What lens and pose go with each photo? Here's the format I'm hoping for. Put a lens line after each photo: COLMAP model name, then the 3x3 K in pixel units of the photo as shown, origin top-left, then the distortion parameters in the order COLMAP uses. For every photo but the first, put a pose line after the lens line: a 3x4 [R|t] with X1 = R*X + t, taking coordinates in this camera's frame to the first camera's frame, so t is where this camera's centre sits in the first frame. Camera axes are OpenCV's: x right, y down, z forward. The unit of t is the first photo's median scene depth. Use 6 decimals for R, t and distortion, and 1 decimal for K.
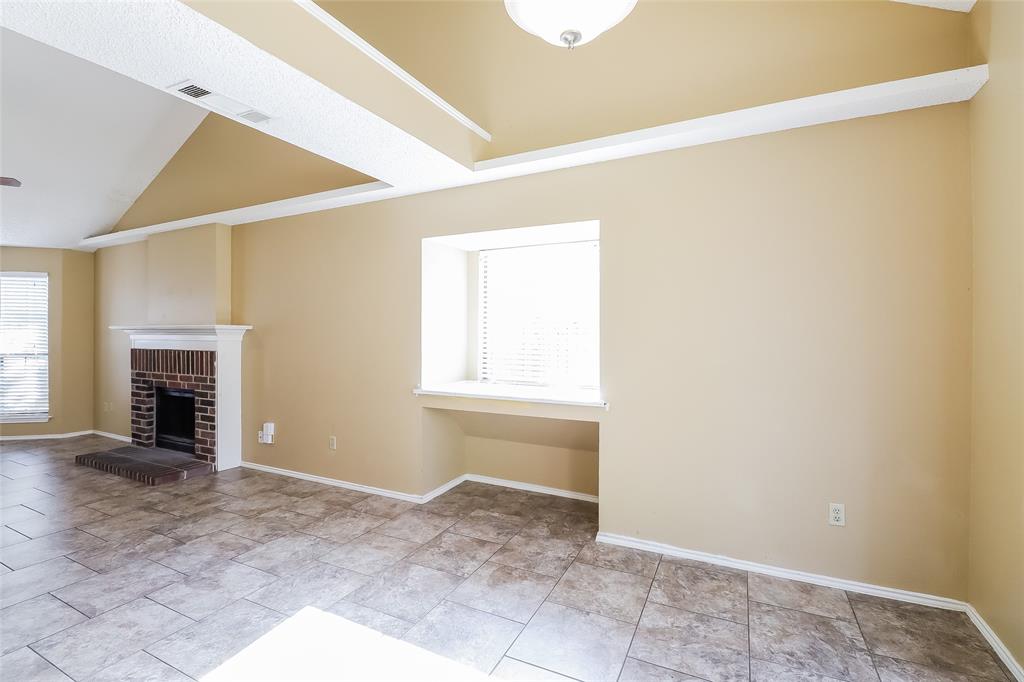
lens RADIAL K [[470.1, 0, 503.7], [0, 470.1, 335.0], [0, 0, 1]] dist [0.020103, -0.019963]
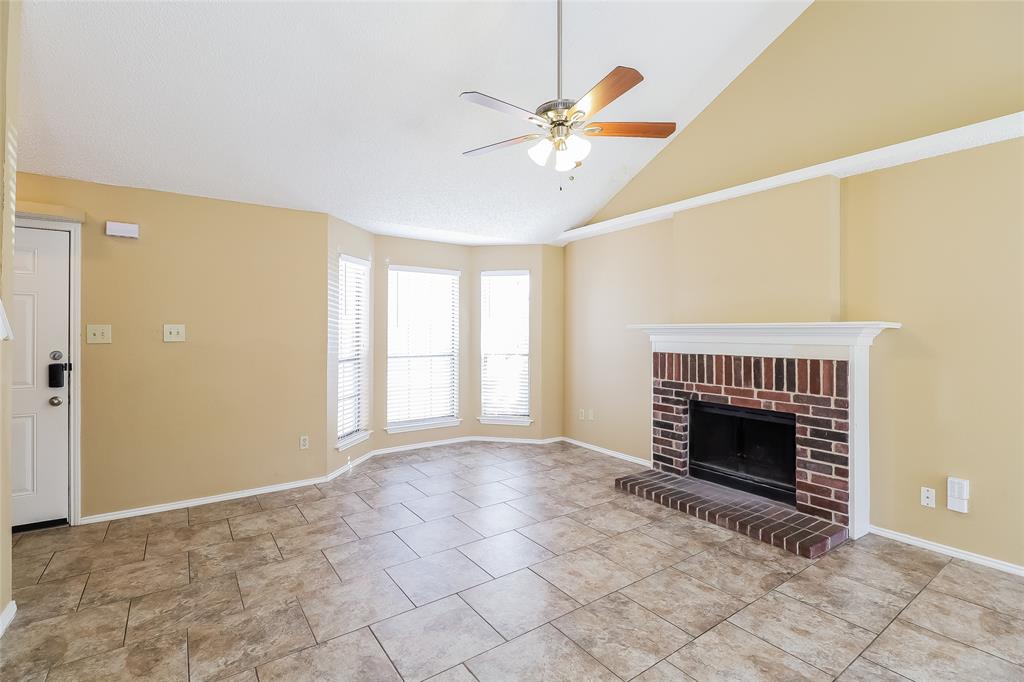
lens RADIAL K [[470.1, 0, 503.7], [0, 470.1, 335.0], [0, 0, 1]] dist [0.020103, -0.019963]
pose [[0.877662, 0.000688, -0.479280, -0.639755], [0.001603, 0.999989, 0.004370, -0.005119], [0.479278, -0.004603, 0.877651, 0.154054]]
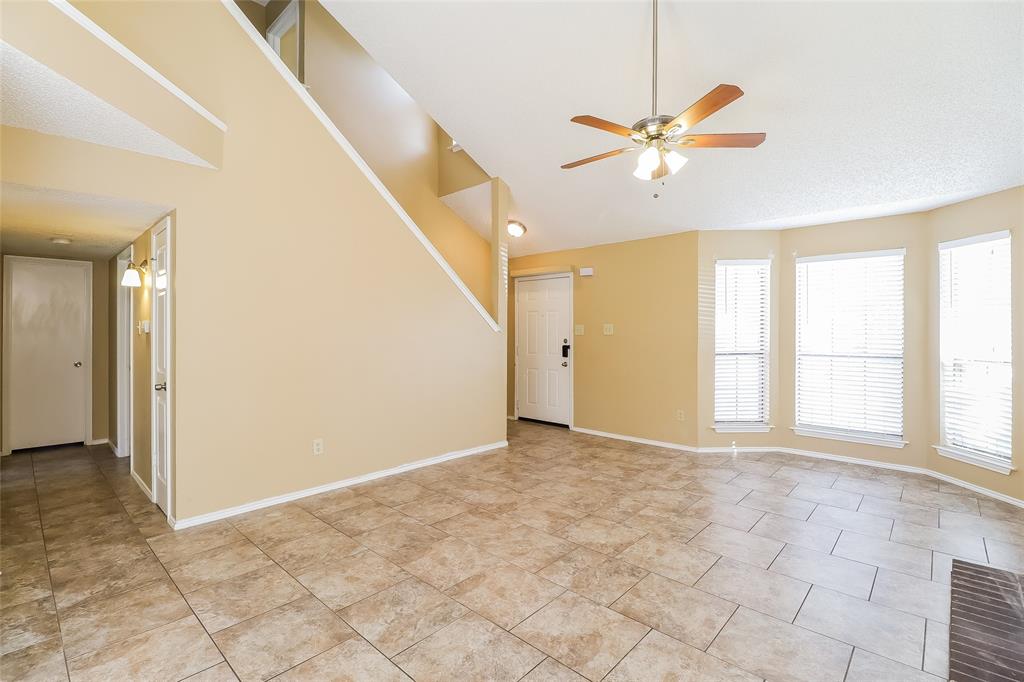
lens RADIAL K [[470.1, 0, 503.7], [0, 470.1, 335.0], [0, 0, 1]] dist [0.020103, -0.019963]
pose [[-0.294123, 0.005755, -0.955750, -0.231280], [-0.001797, 0.999977, 0.006575, 0.000746], [0.955766, 0.003651, -0.294106, 0.635941]]
